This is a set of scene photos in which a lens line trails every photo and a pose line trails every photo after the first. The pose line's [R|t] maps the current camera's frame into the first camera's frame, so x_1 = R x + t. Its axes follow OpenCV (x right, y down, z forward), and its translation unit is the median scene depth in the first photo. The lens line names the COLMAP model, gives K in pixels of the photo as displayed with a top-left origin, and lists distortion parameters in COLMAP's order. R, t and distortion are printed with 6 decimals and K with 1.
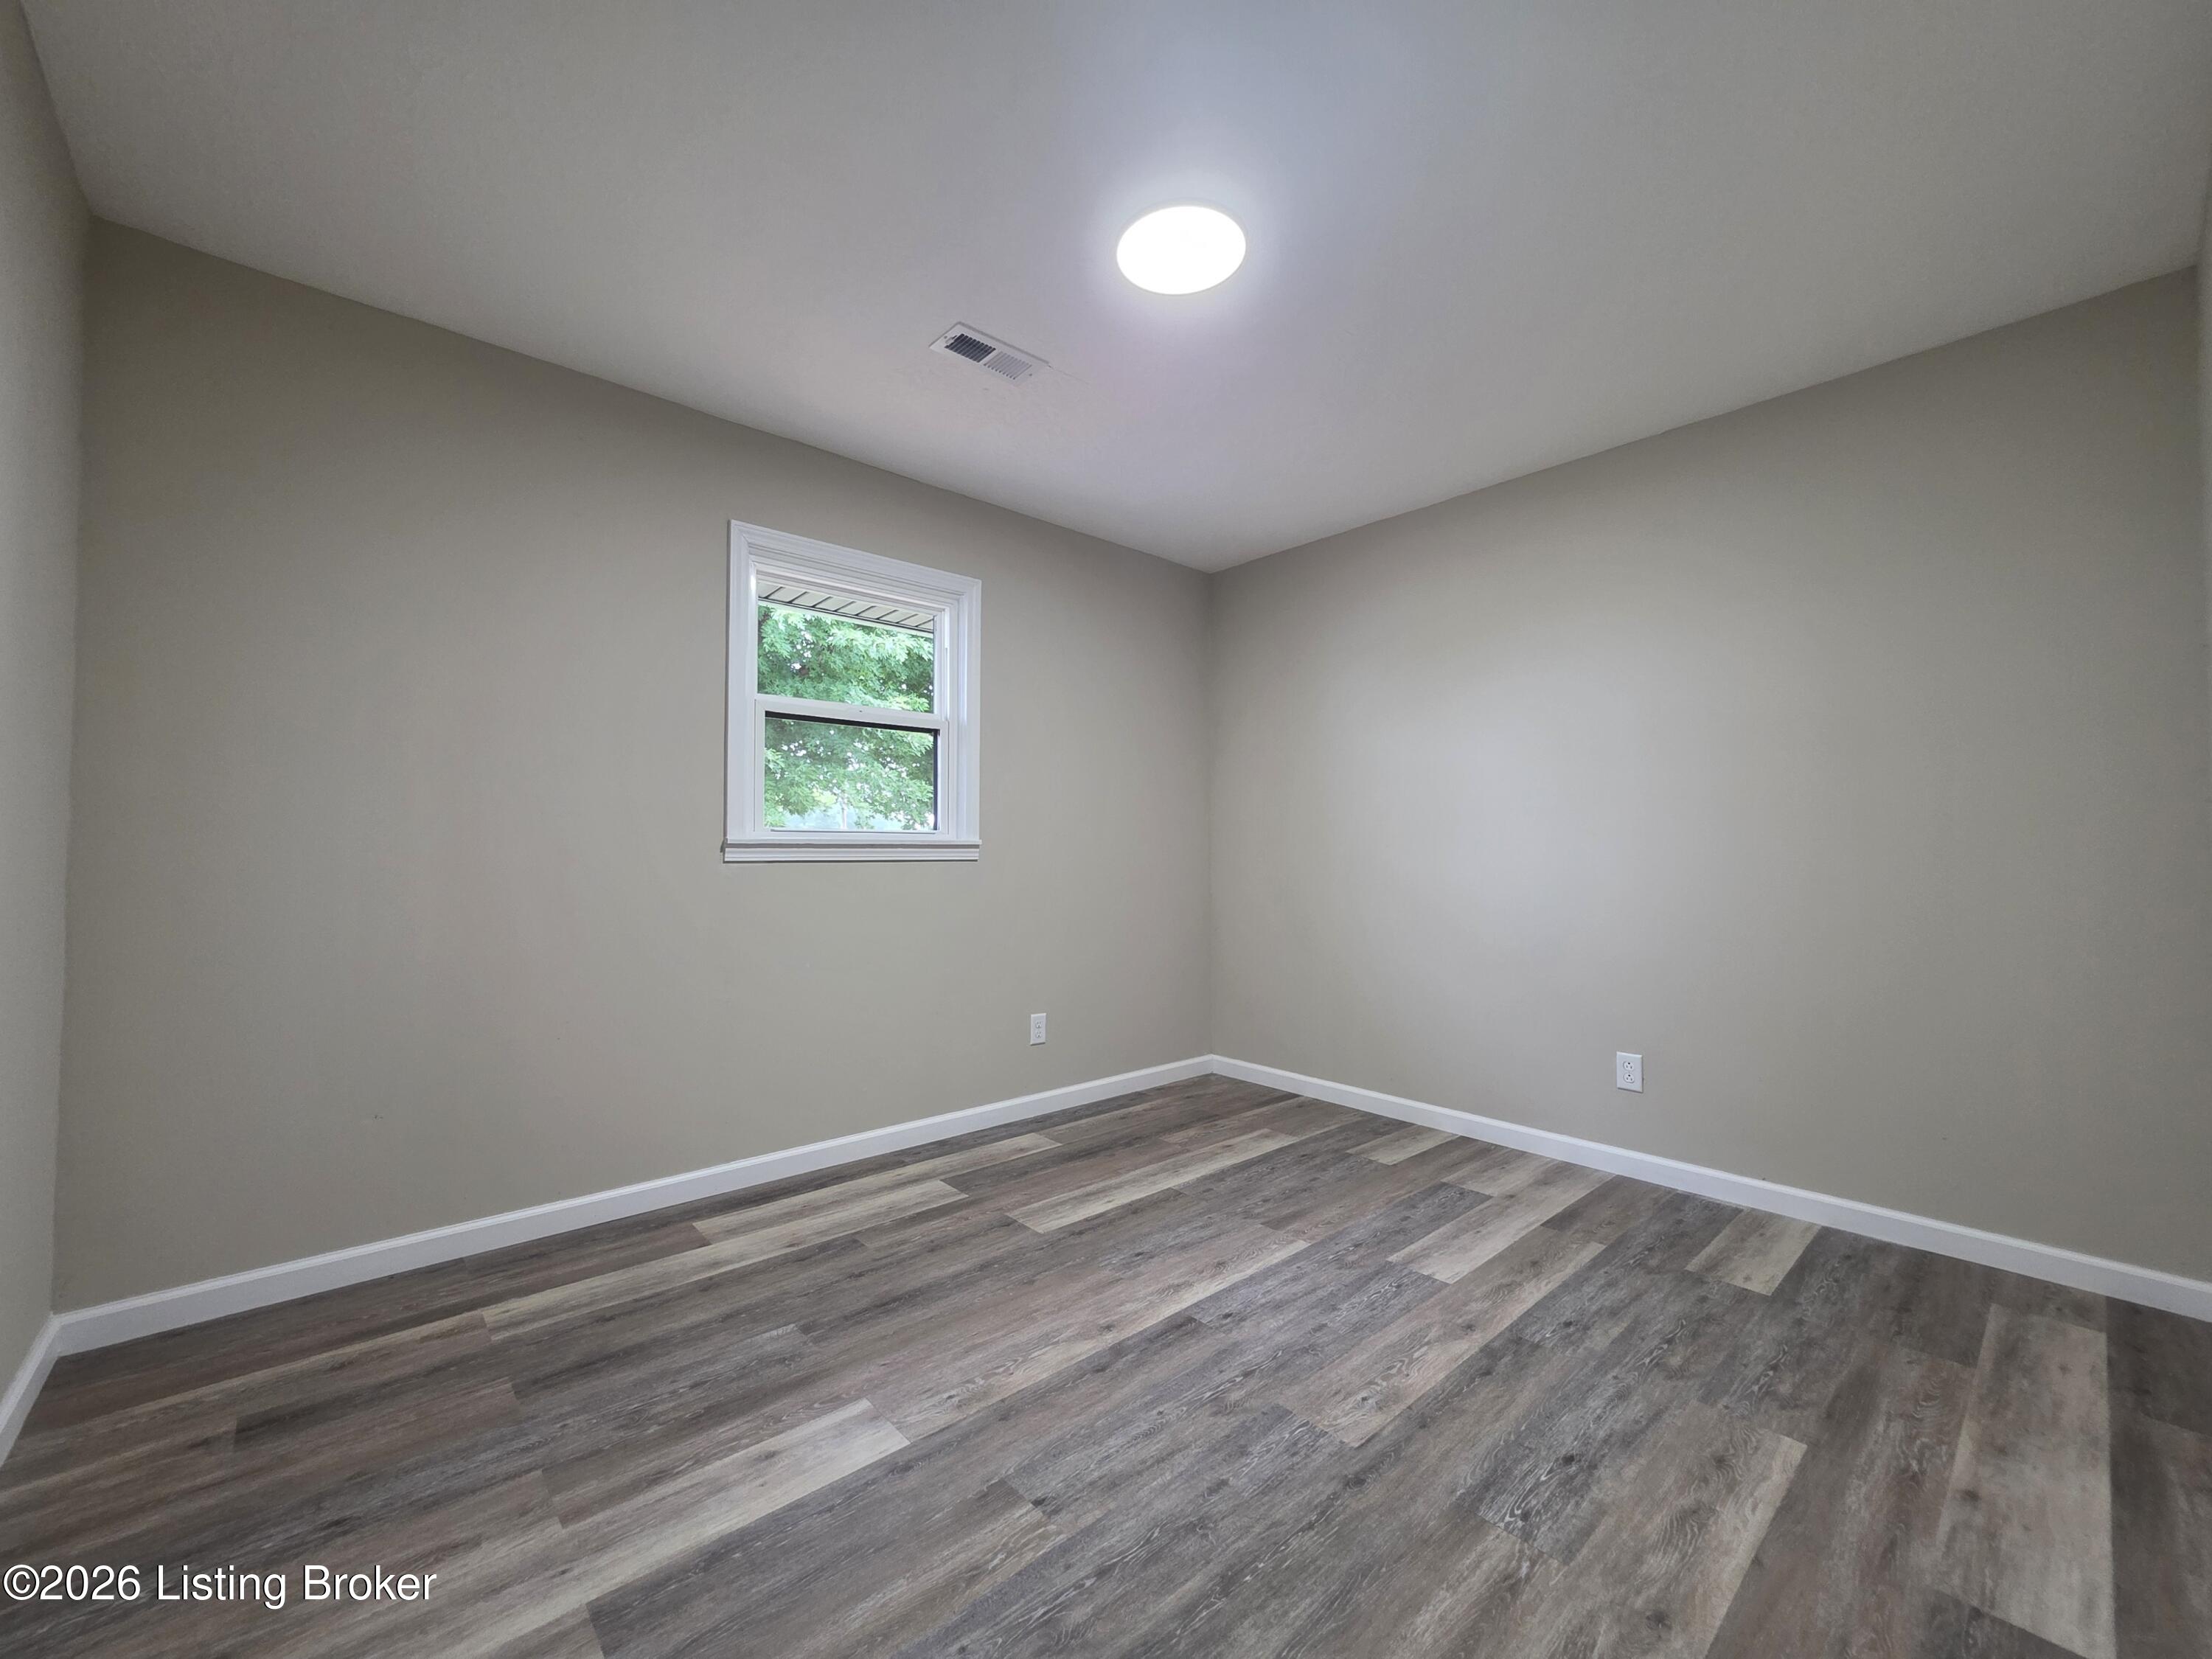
lens RADIAL K [[887.6, 0, 1100.9], [0, 887.6, 820.0], [0, 0, 1]] dist [-0.001352, -0.000294]
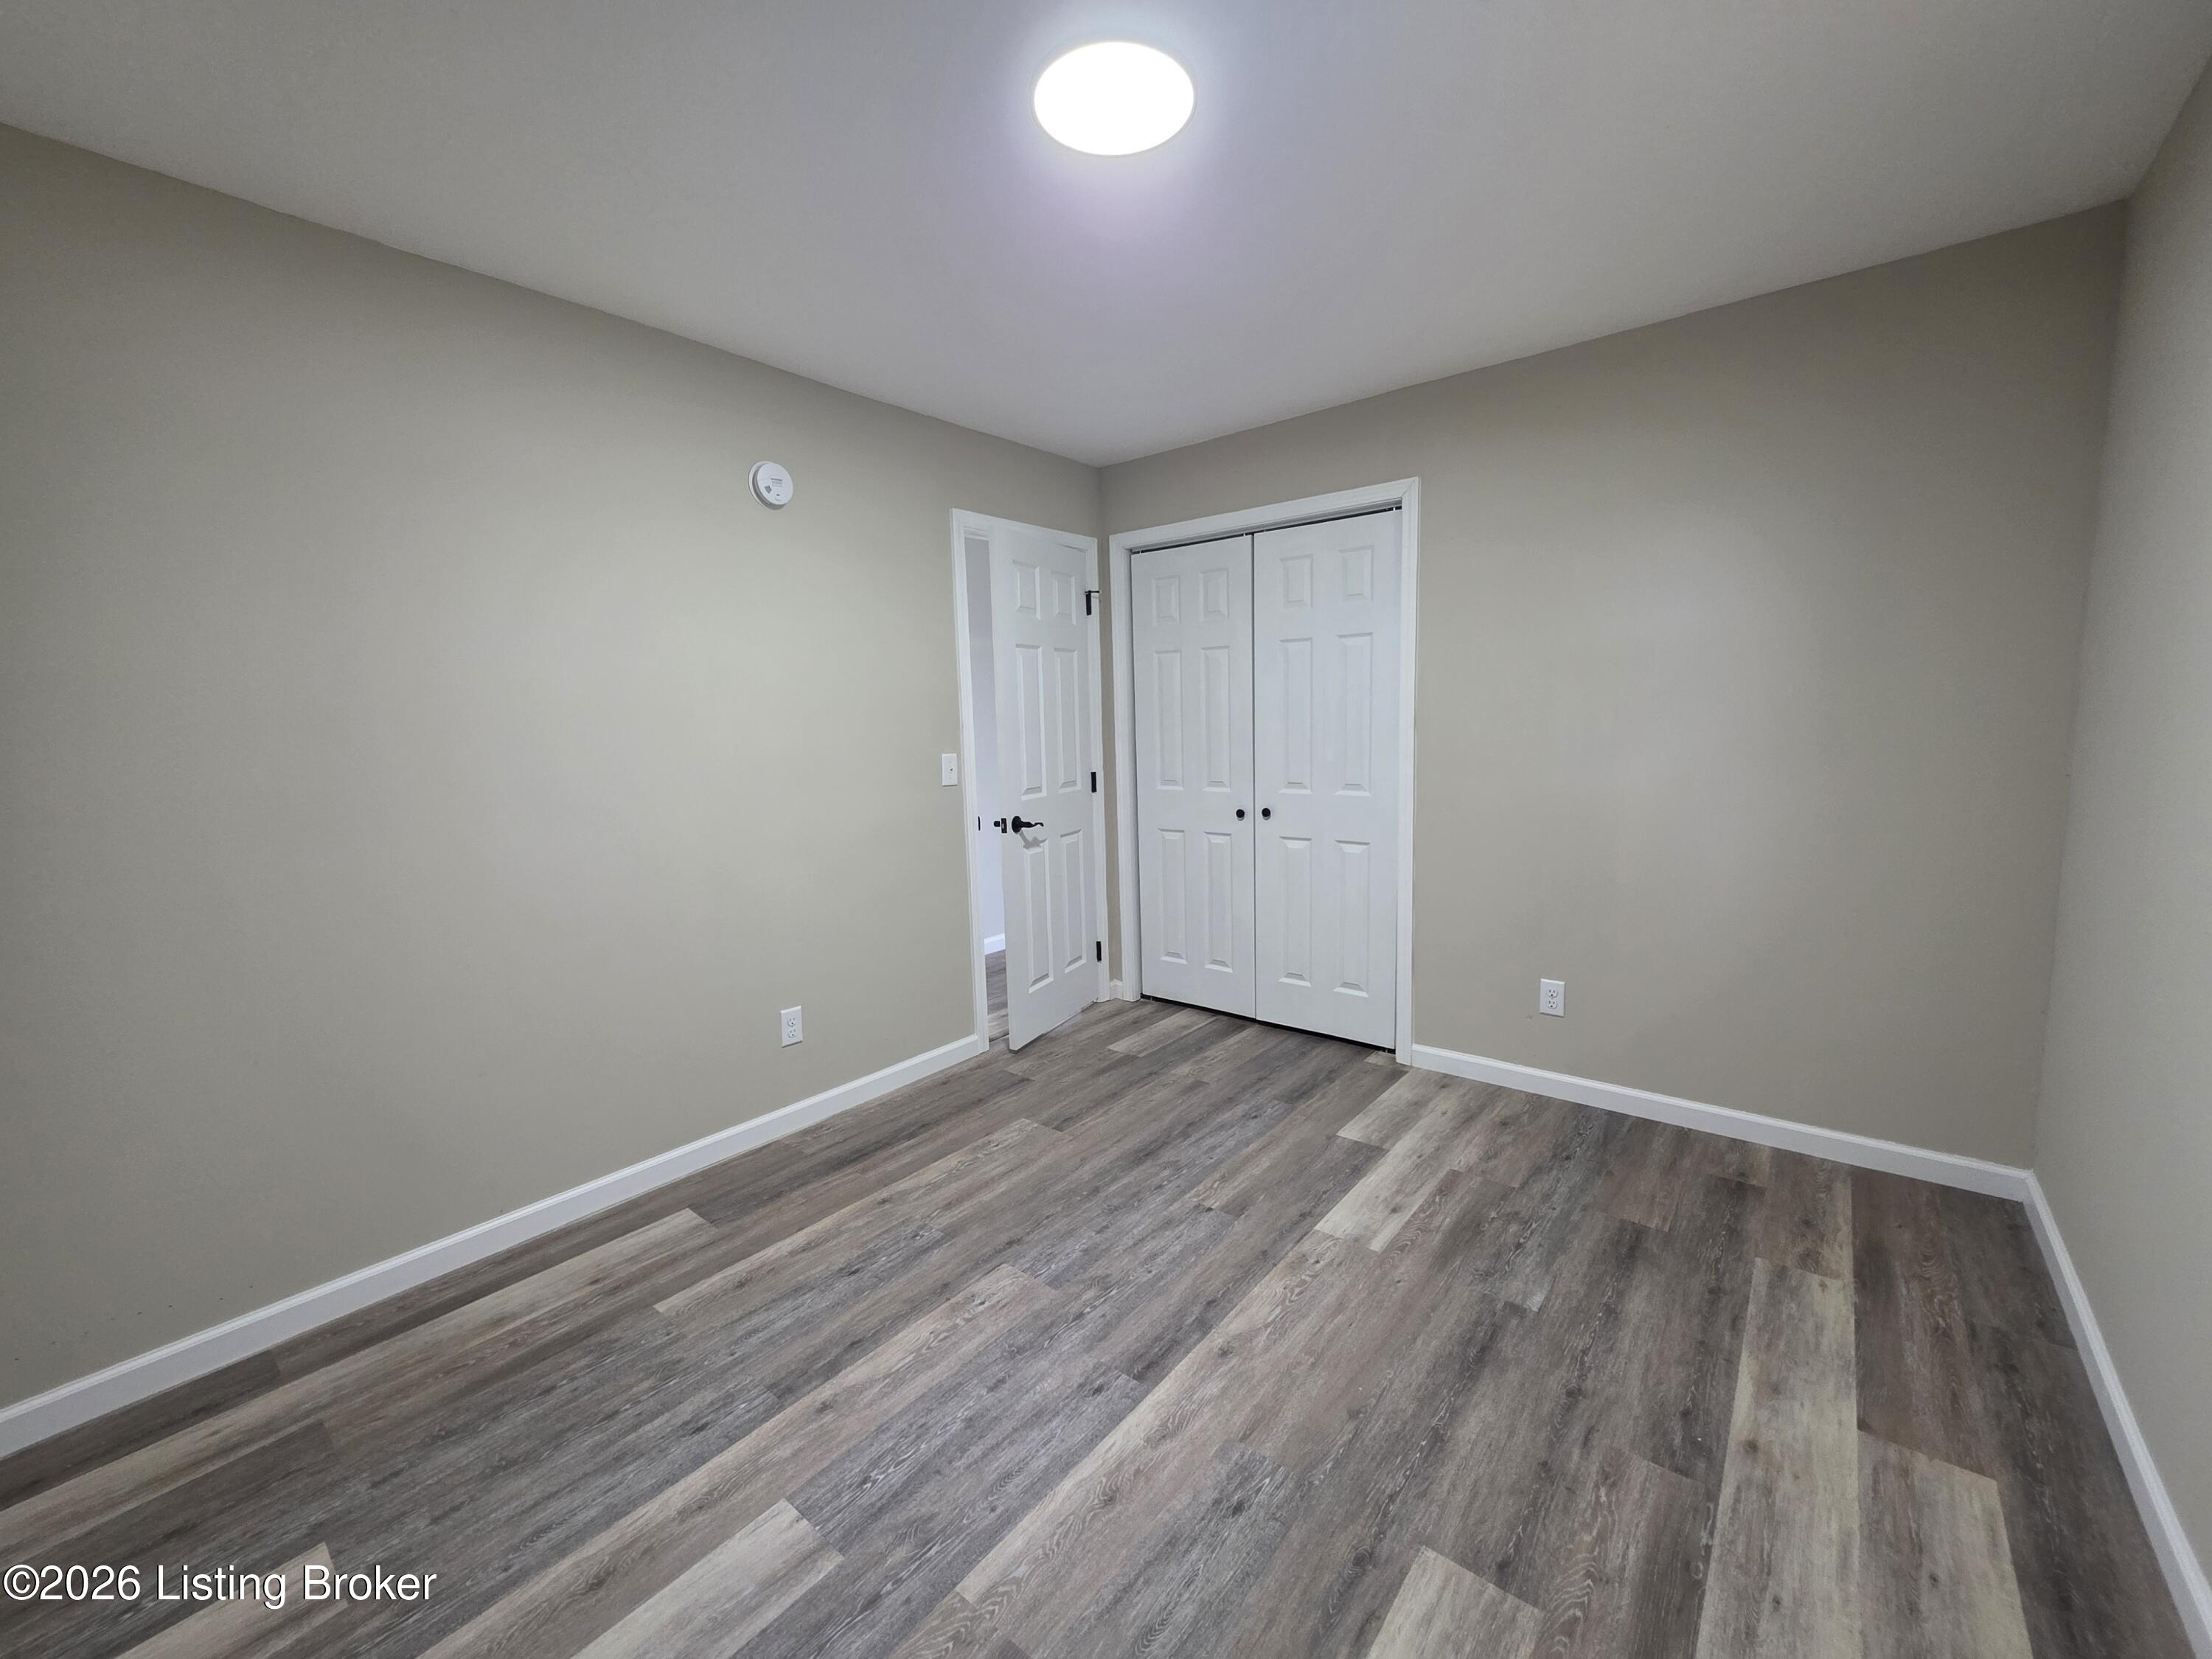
lens RADIAL K [[887.6, 0, 1100.9], [0, 887.6, 820.0], [0, 0, 1]] dist [-0.001352, -0.000294]
pose [[-0.987713, 0.041890, -0.150561, 0.278465], [0.031398, 0.996953, 0.071401, -0.063782], [0.153093, 0.065796, -0.986019, 2.045265]]
